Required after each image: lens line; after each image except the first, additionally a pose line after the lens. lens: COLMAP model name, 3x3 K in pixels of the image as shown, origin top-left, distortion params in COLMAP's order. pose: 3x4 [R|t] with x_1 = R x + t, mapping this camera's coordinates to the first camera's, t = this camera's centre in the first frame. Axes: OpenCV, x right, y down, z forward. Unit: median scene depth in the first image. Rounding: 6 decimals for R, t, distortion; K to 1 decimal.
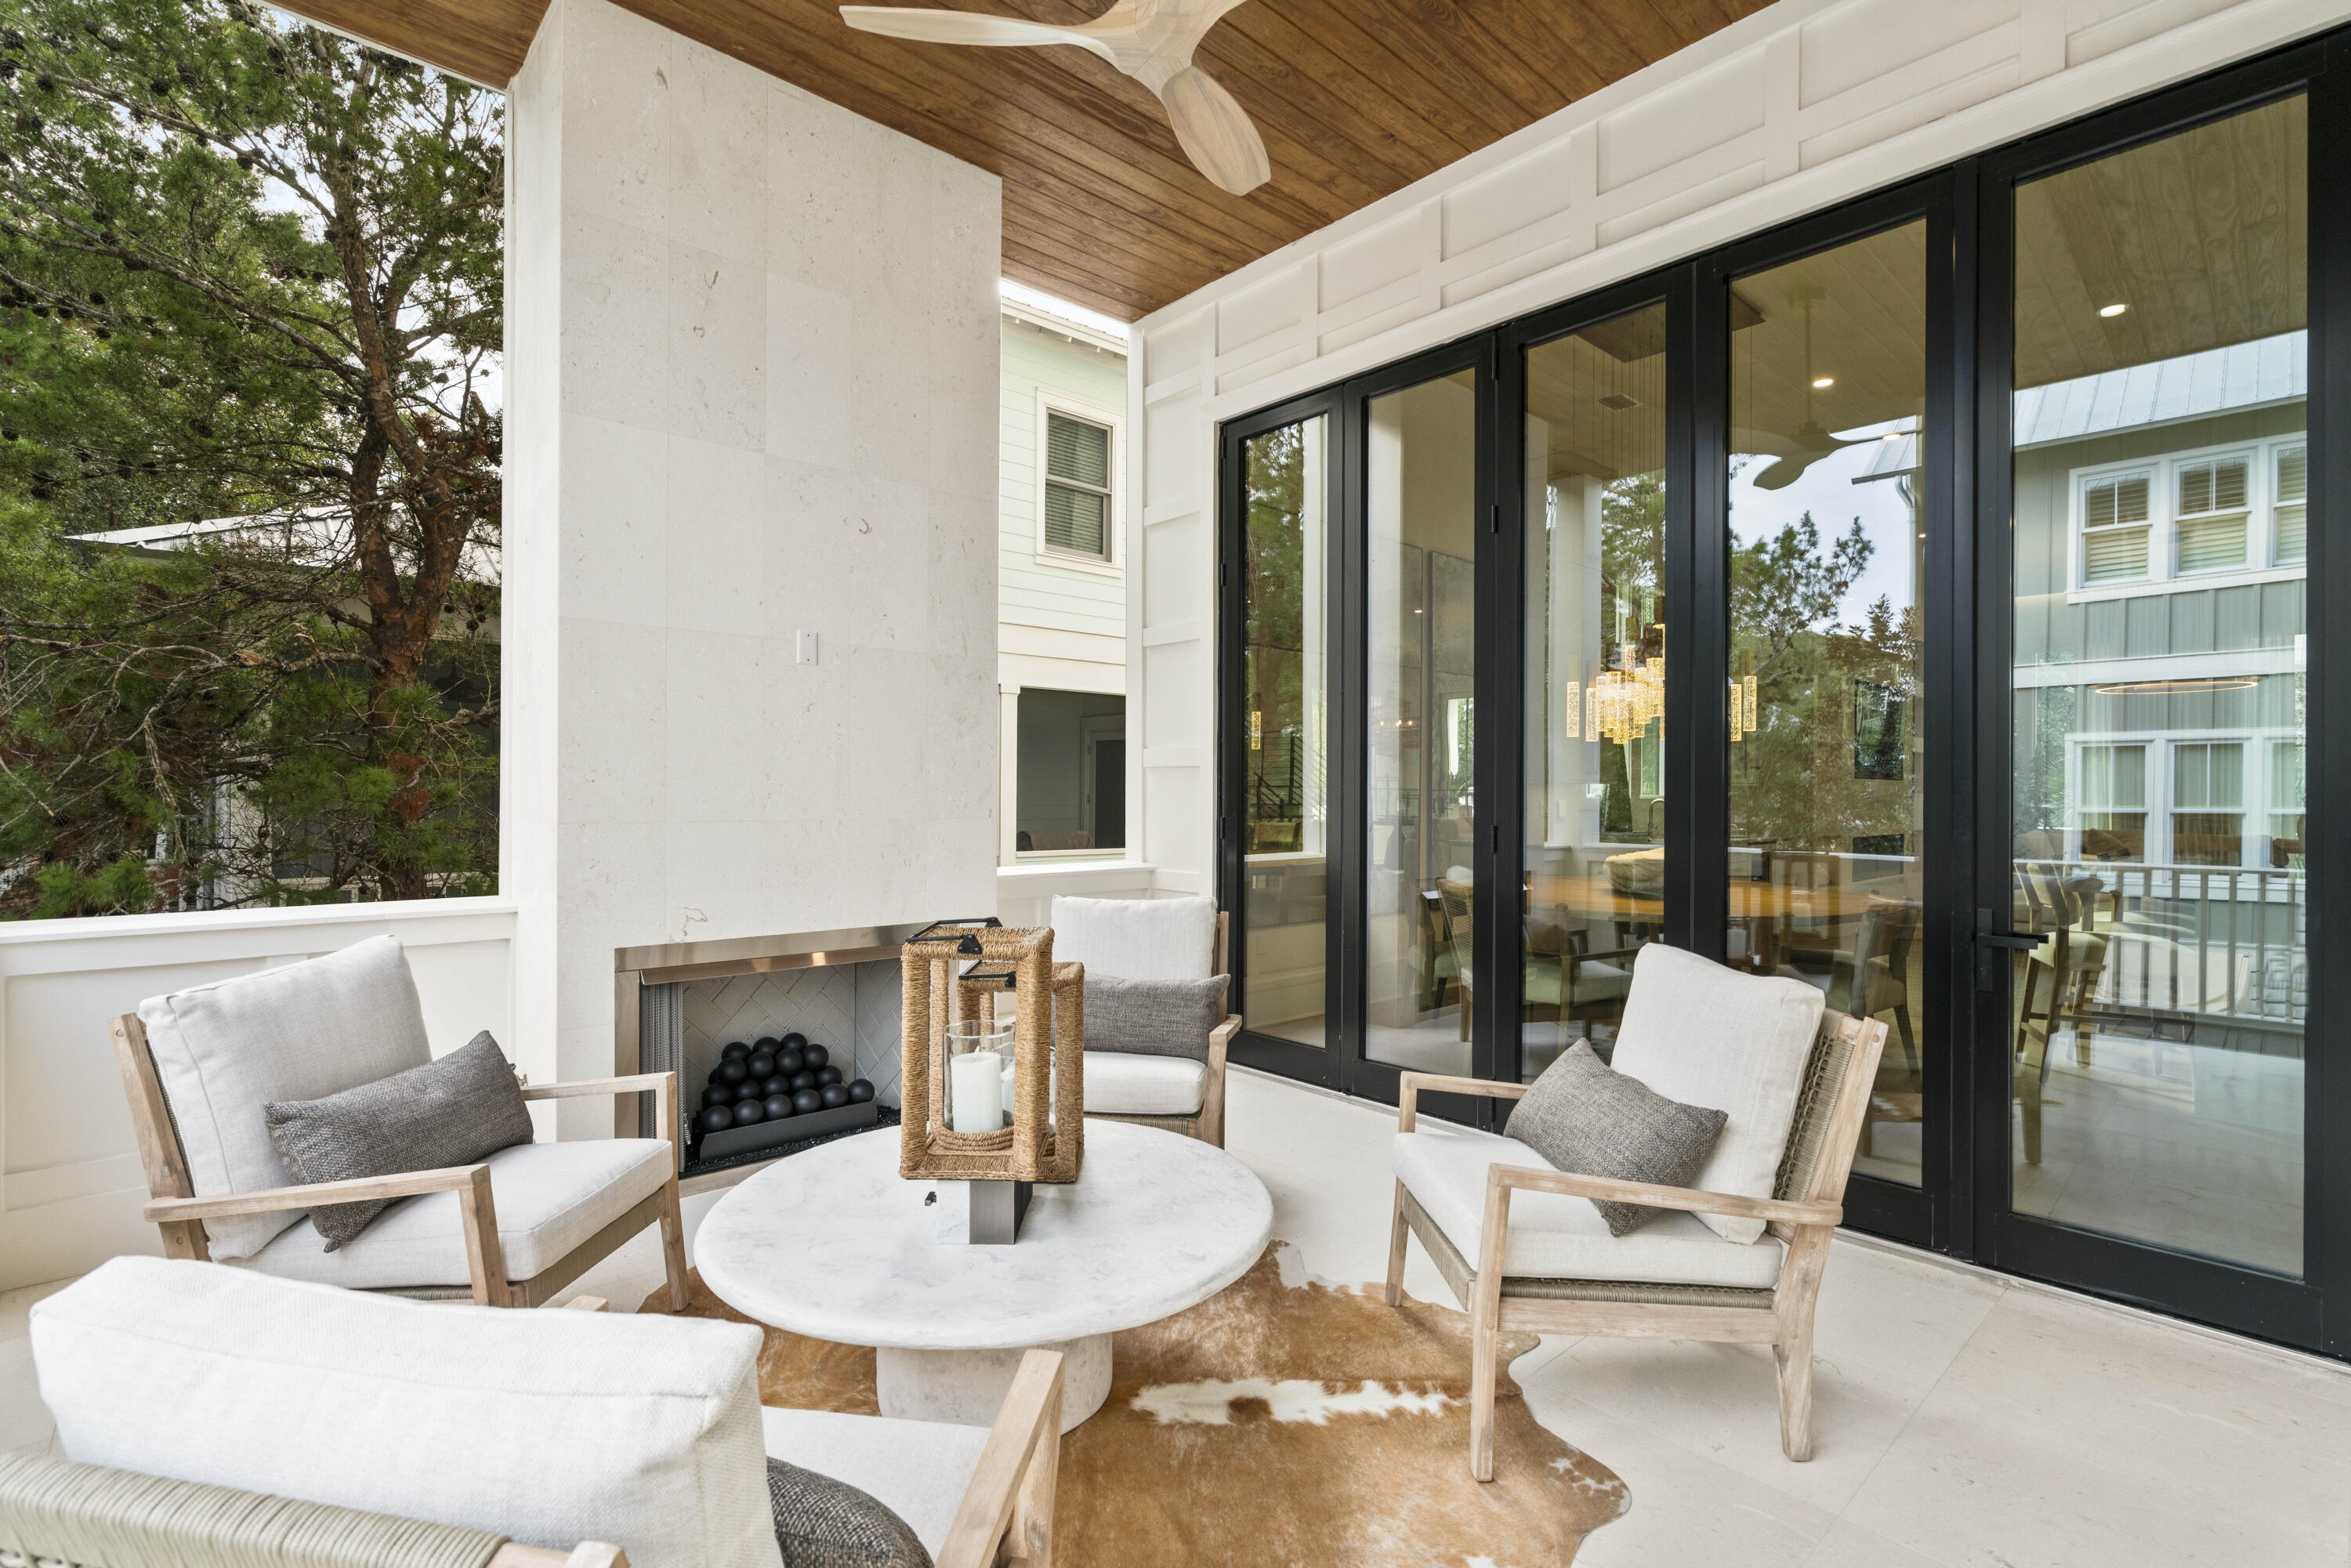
lens RADIAL K [[1053.9, 0, 1165.1], [0, 1053.9, 794.8], [0, 0, 1]] dist [-0.006184, 0.002779]
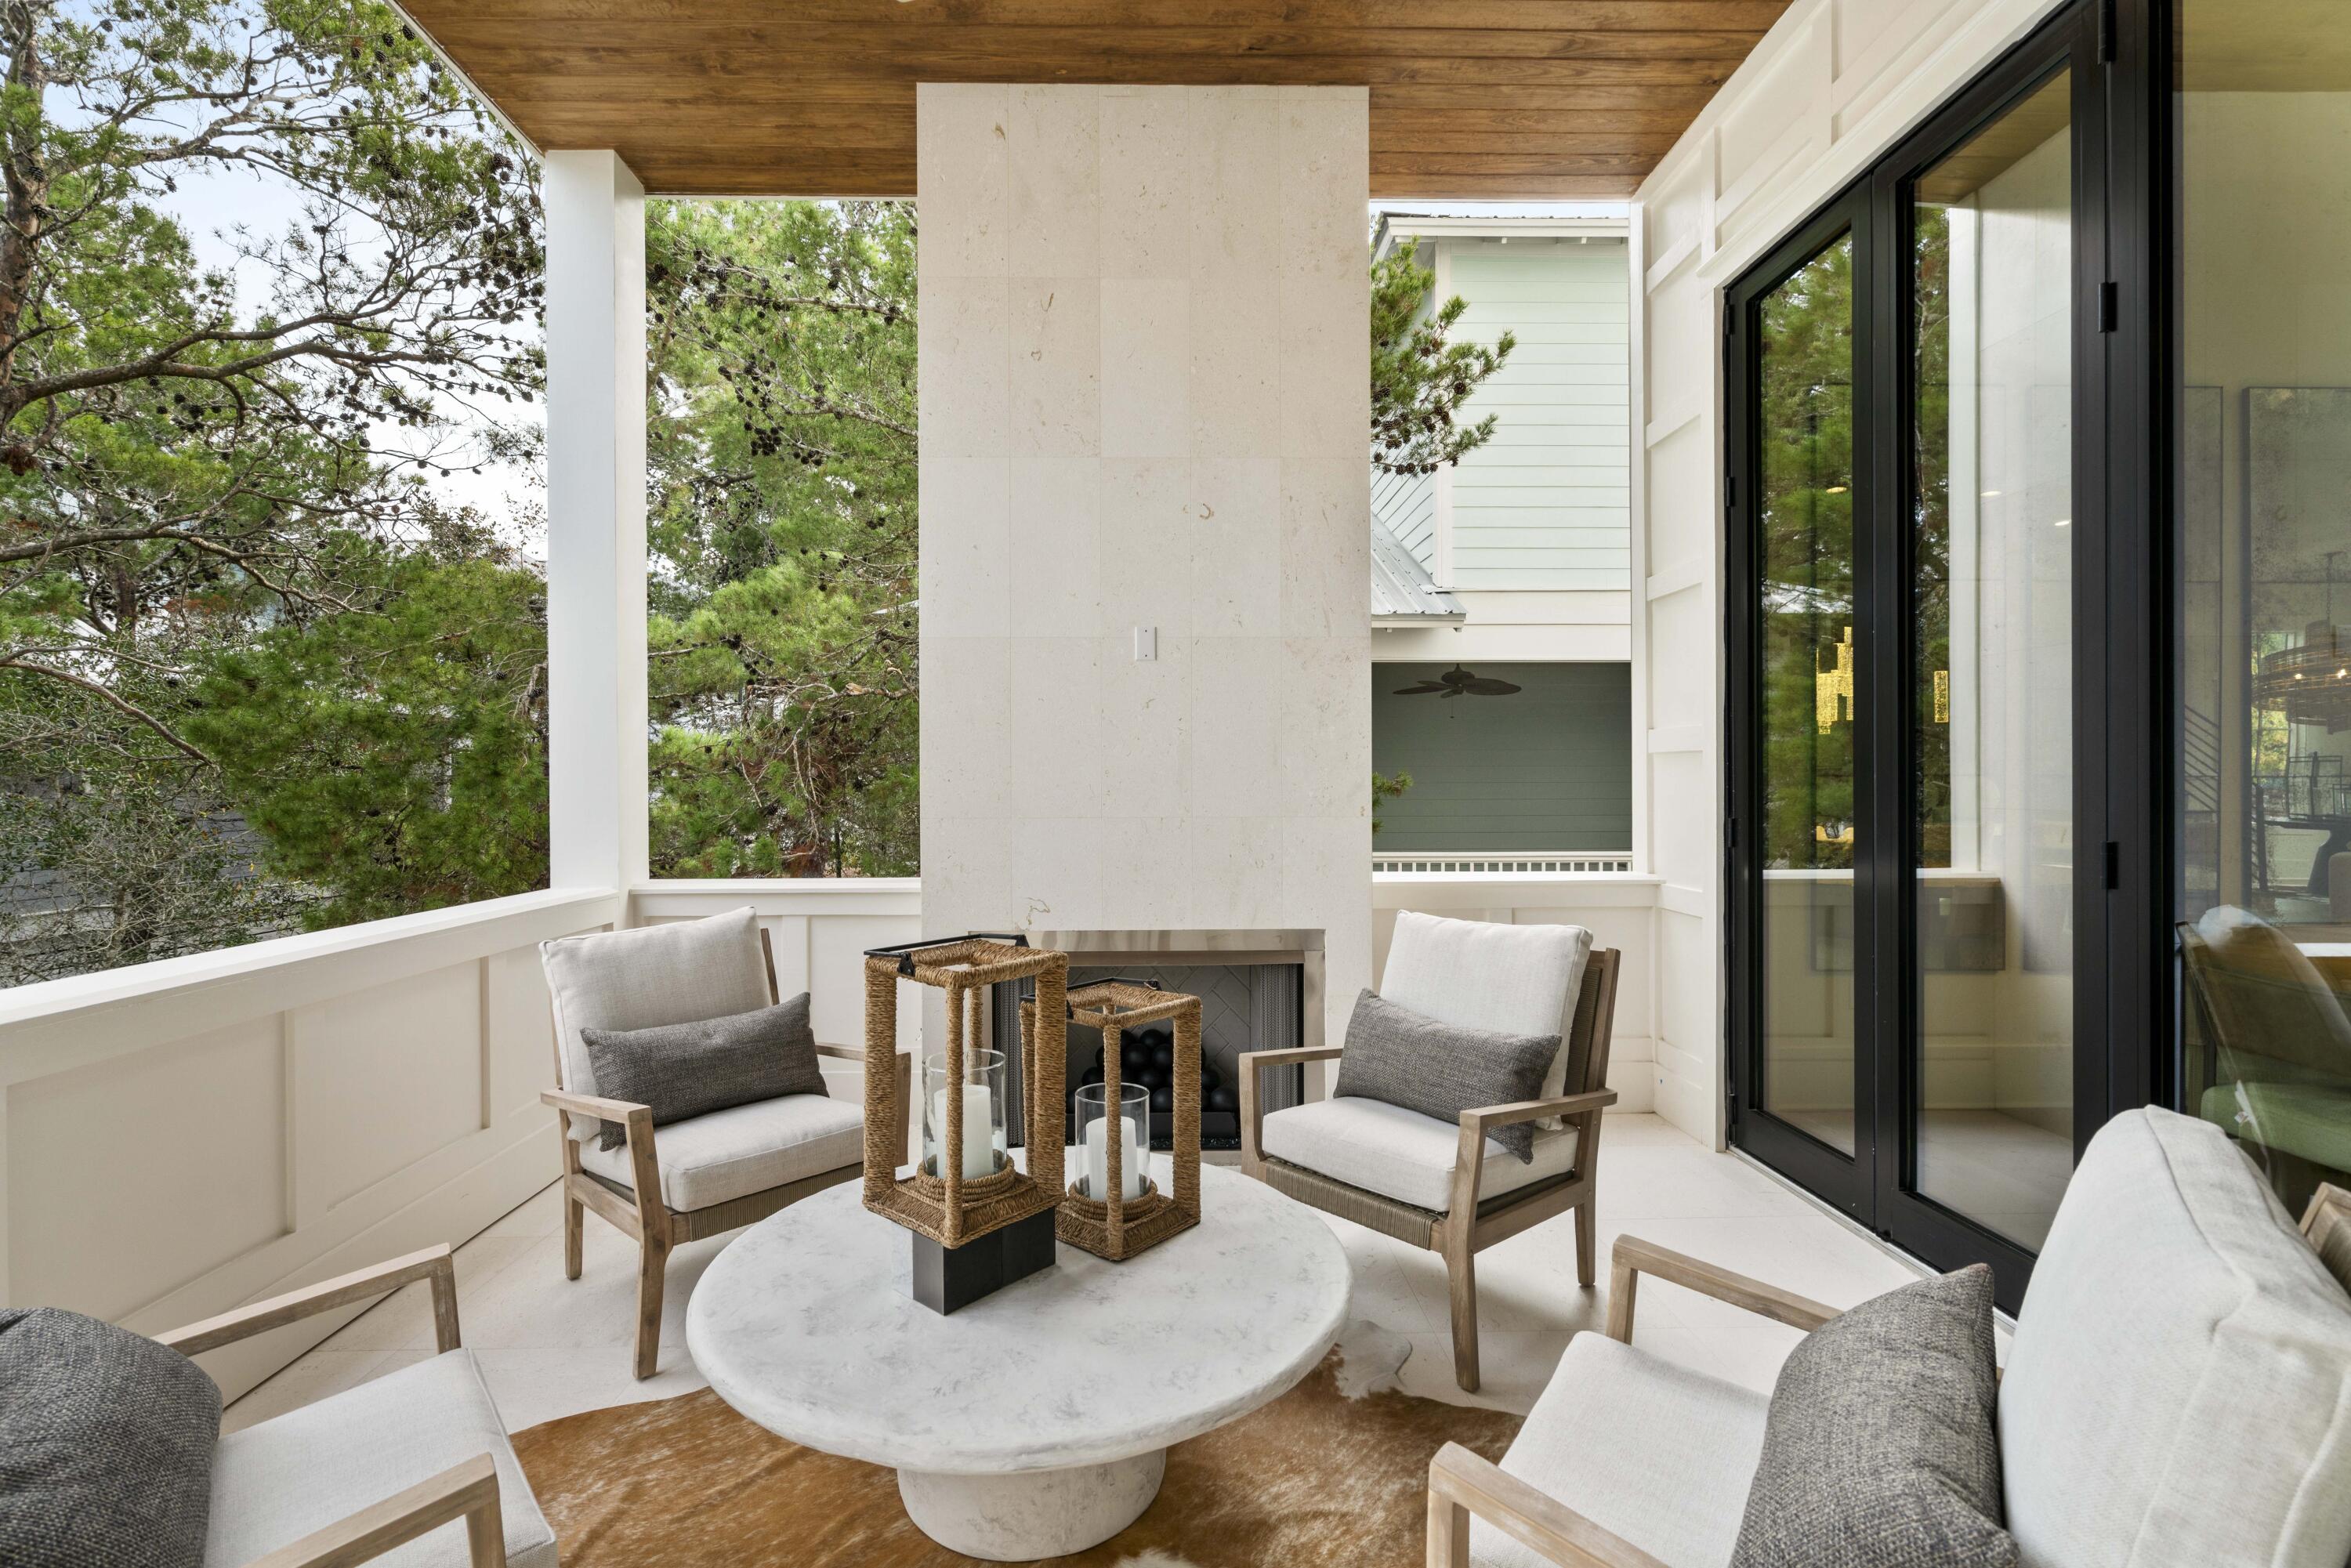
lens RADIAL K [[1053.9, 0, 1181.3], [0, 1053.9, 783.5], [0, 0, 1]] dist [-0.006184, 0.002779]
pose [[0.767100, -0.004810, -0.641510, 0.323837], [0.005380, 0.999985, -0.001064, -0.006332], [0.641505, -0.002635, 0.767114, 0.259003]]
